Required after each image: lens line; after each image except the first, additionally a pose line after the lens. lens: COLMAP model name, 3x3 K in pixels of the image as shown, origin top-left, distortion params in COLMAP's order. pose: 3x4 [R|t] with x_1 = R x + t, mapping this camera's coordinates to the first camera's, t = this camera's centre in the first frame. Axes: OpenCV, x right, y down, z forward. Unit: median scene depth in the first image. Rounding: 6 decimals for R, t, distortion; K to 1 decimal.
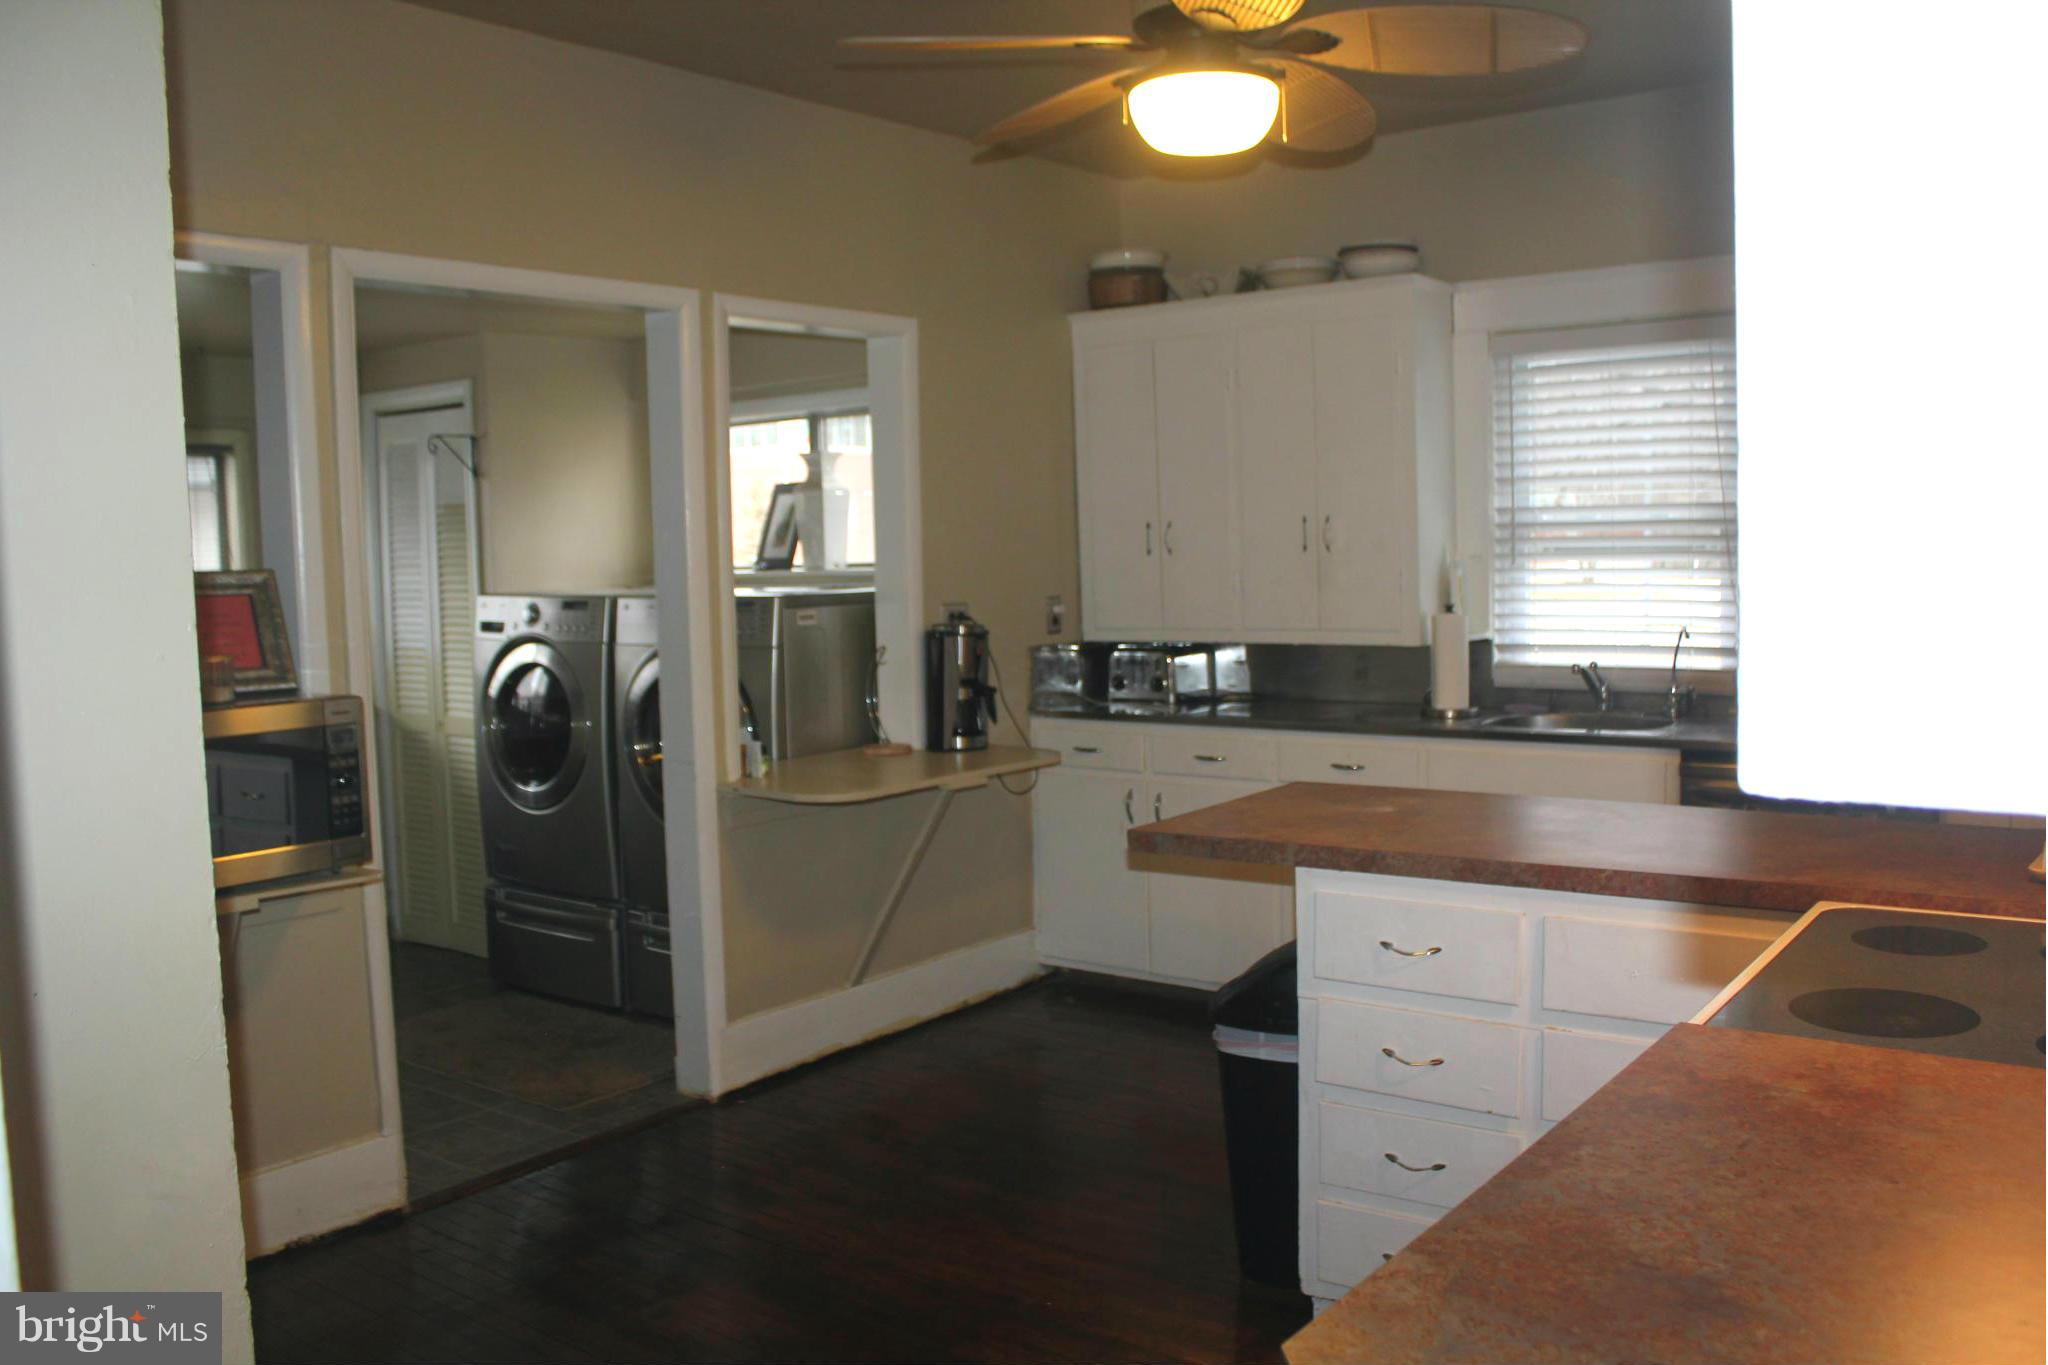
lens RADIAL K [[1709.9, 0, 1050.2], [0, 1709.9, 682.5], [0, 0, 1]] dist [-0.155149, 0.139260]
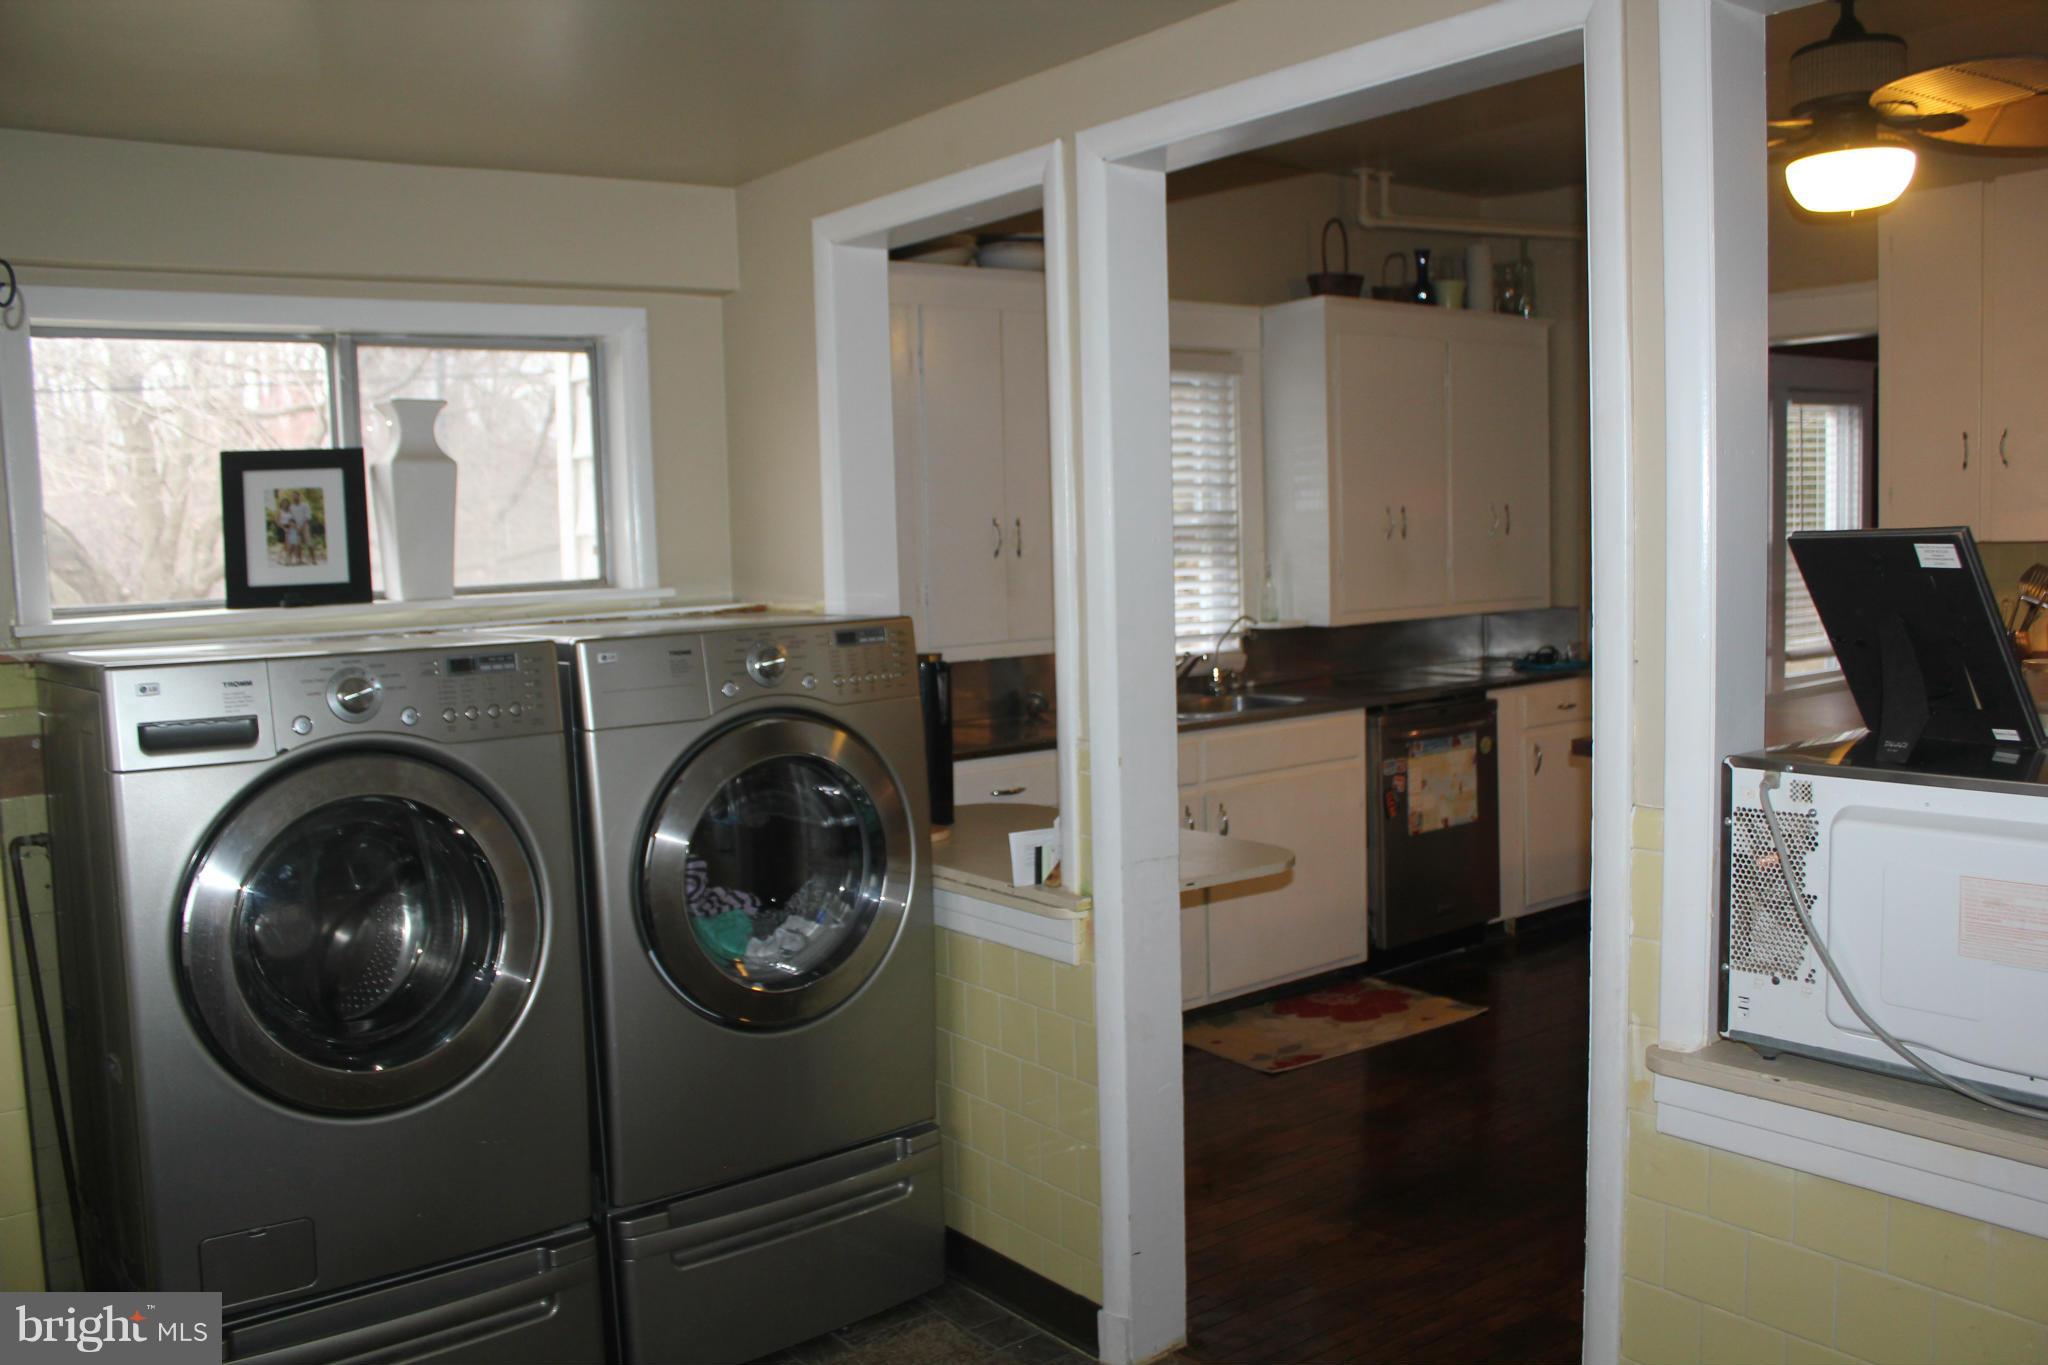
lens RADIAL K [[1709.9, 0, 1050.2], [0, 1709.9, 682.5], [0, 0, 1]] dist [-0.155149, 0.139260]
pose [[0.261113, -0.067577, 0.962940, -0.757589], [0.104567, 0.993657, 0.041378, -0.046233], [-0.959628, 0.089887, 0.266523, 0.757665]]
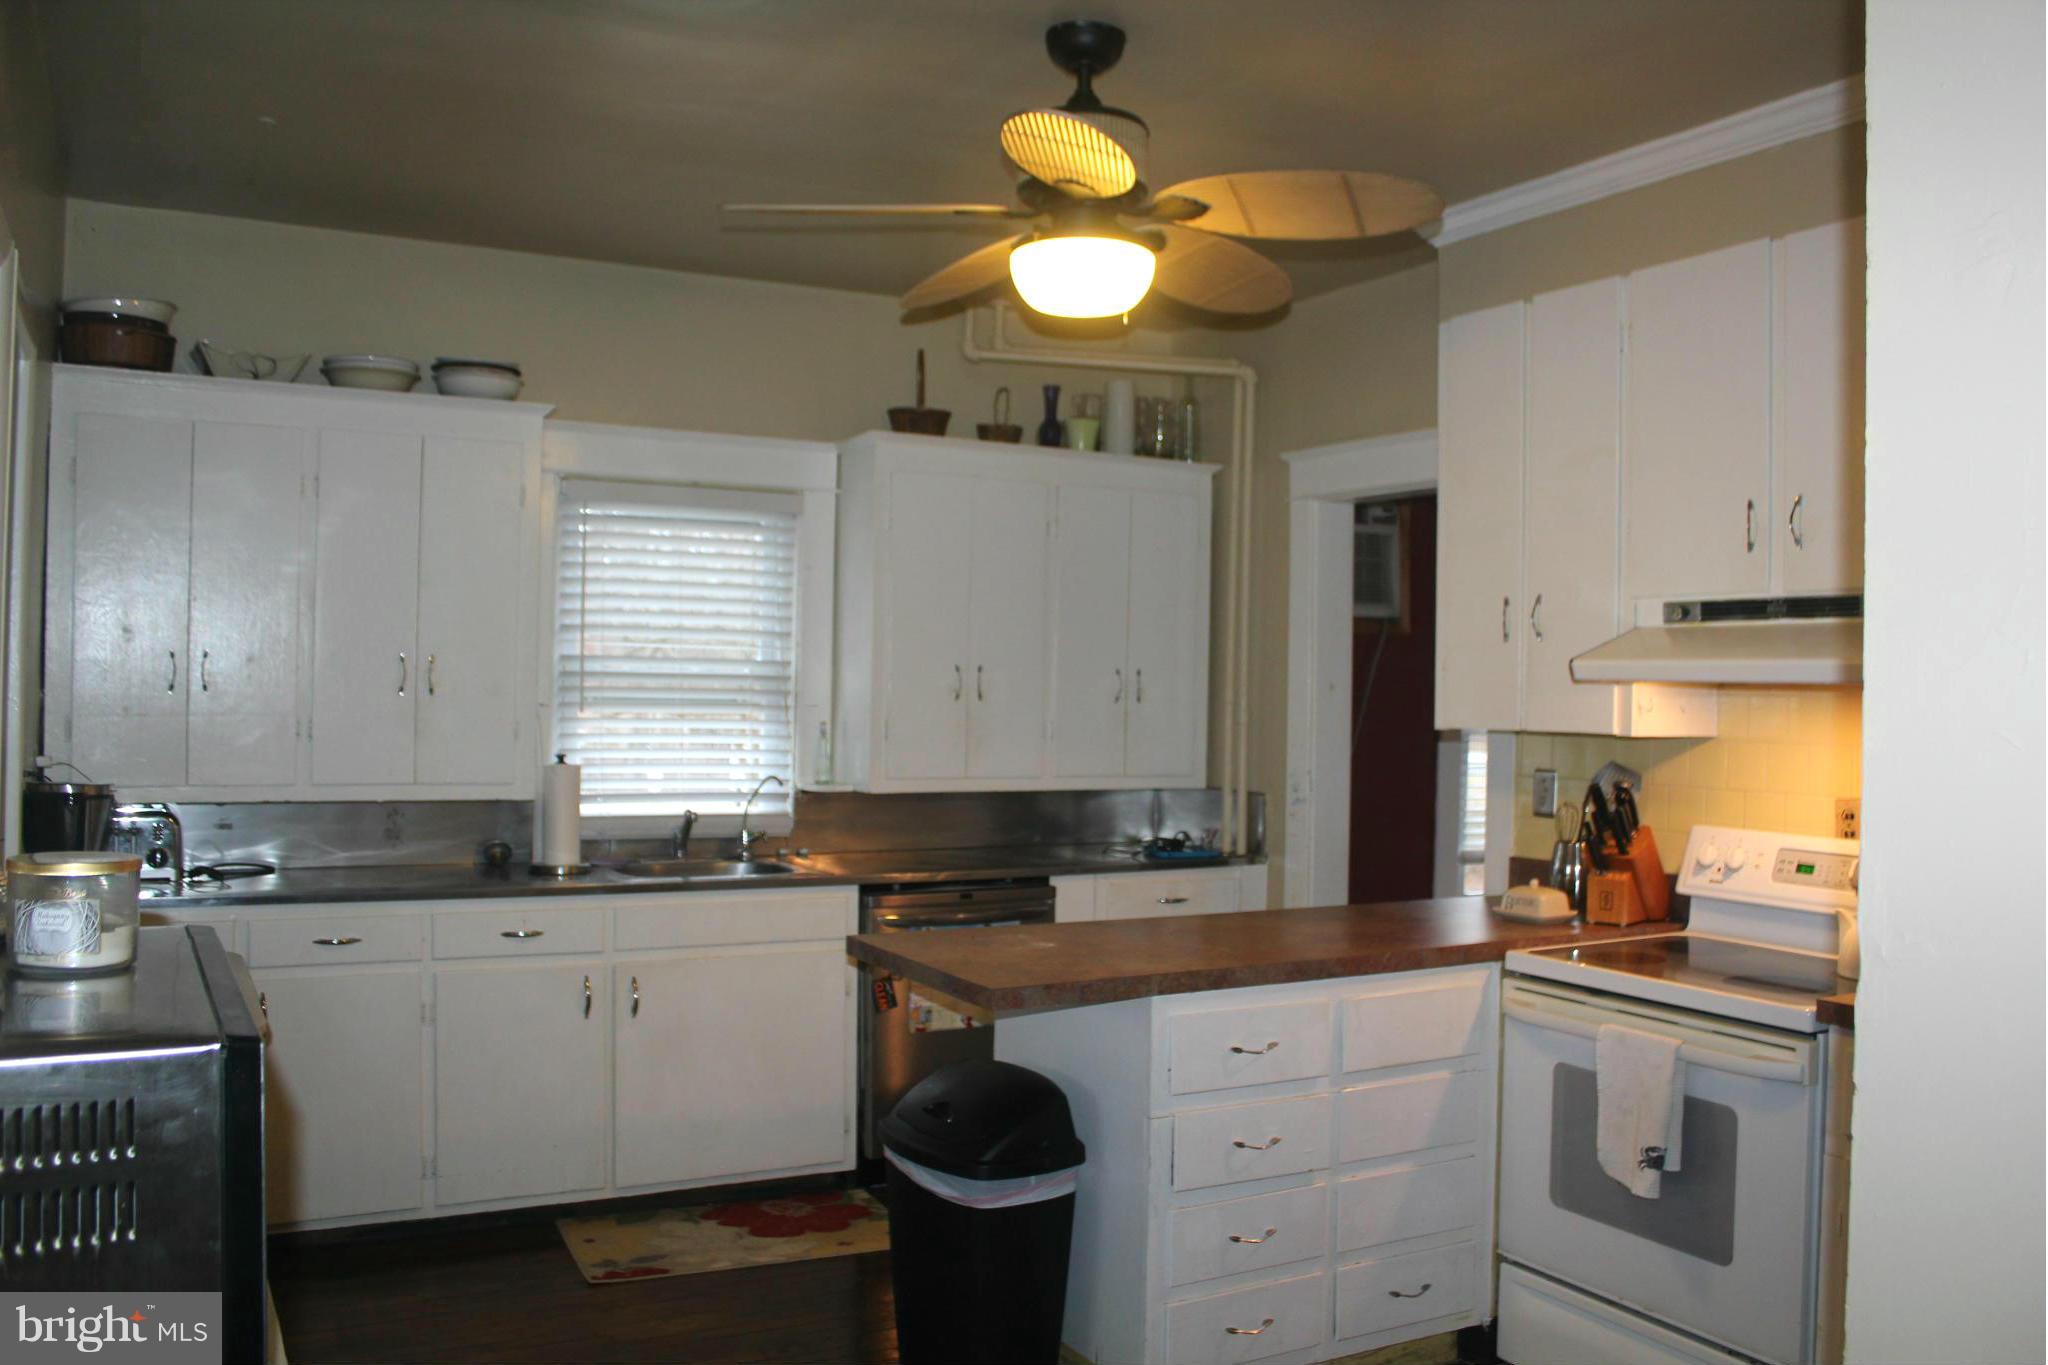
lens RADIAL K [[1709.9, 0, 1050.2], [0, 1709.9, 682.5], [0, 0, 1]] dist [-0.155149, 0.139260]
pose [[0.409502, 0.037256, 0.911548, -0.514526], [0.046954, 0.996981, -0.061841, -0.015111], [-0.911100, 0.068125, 0.406516, 0.362828]]
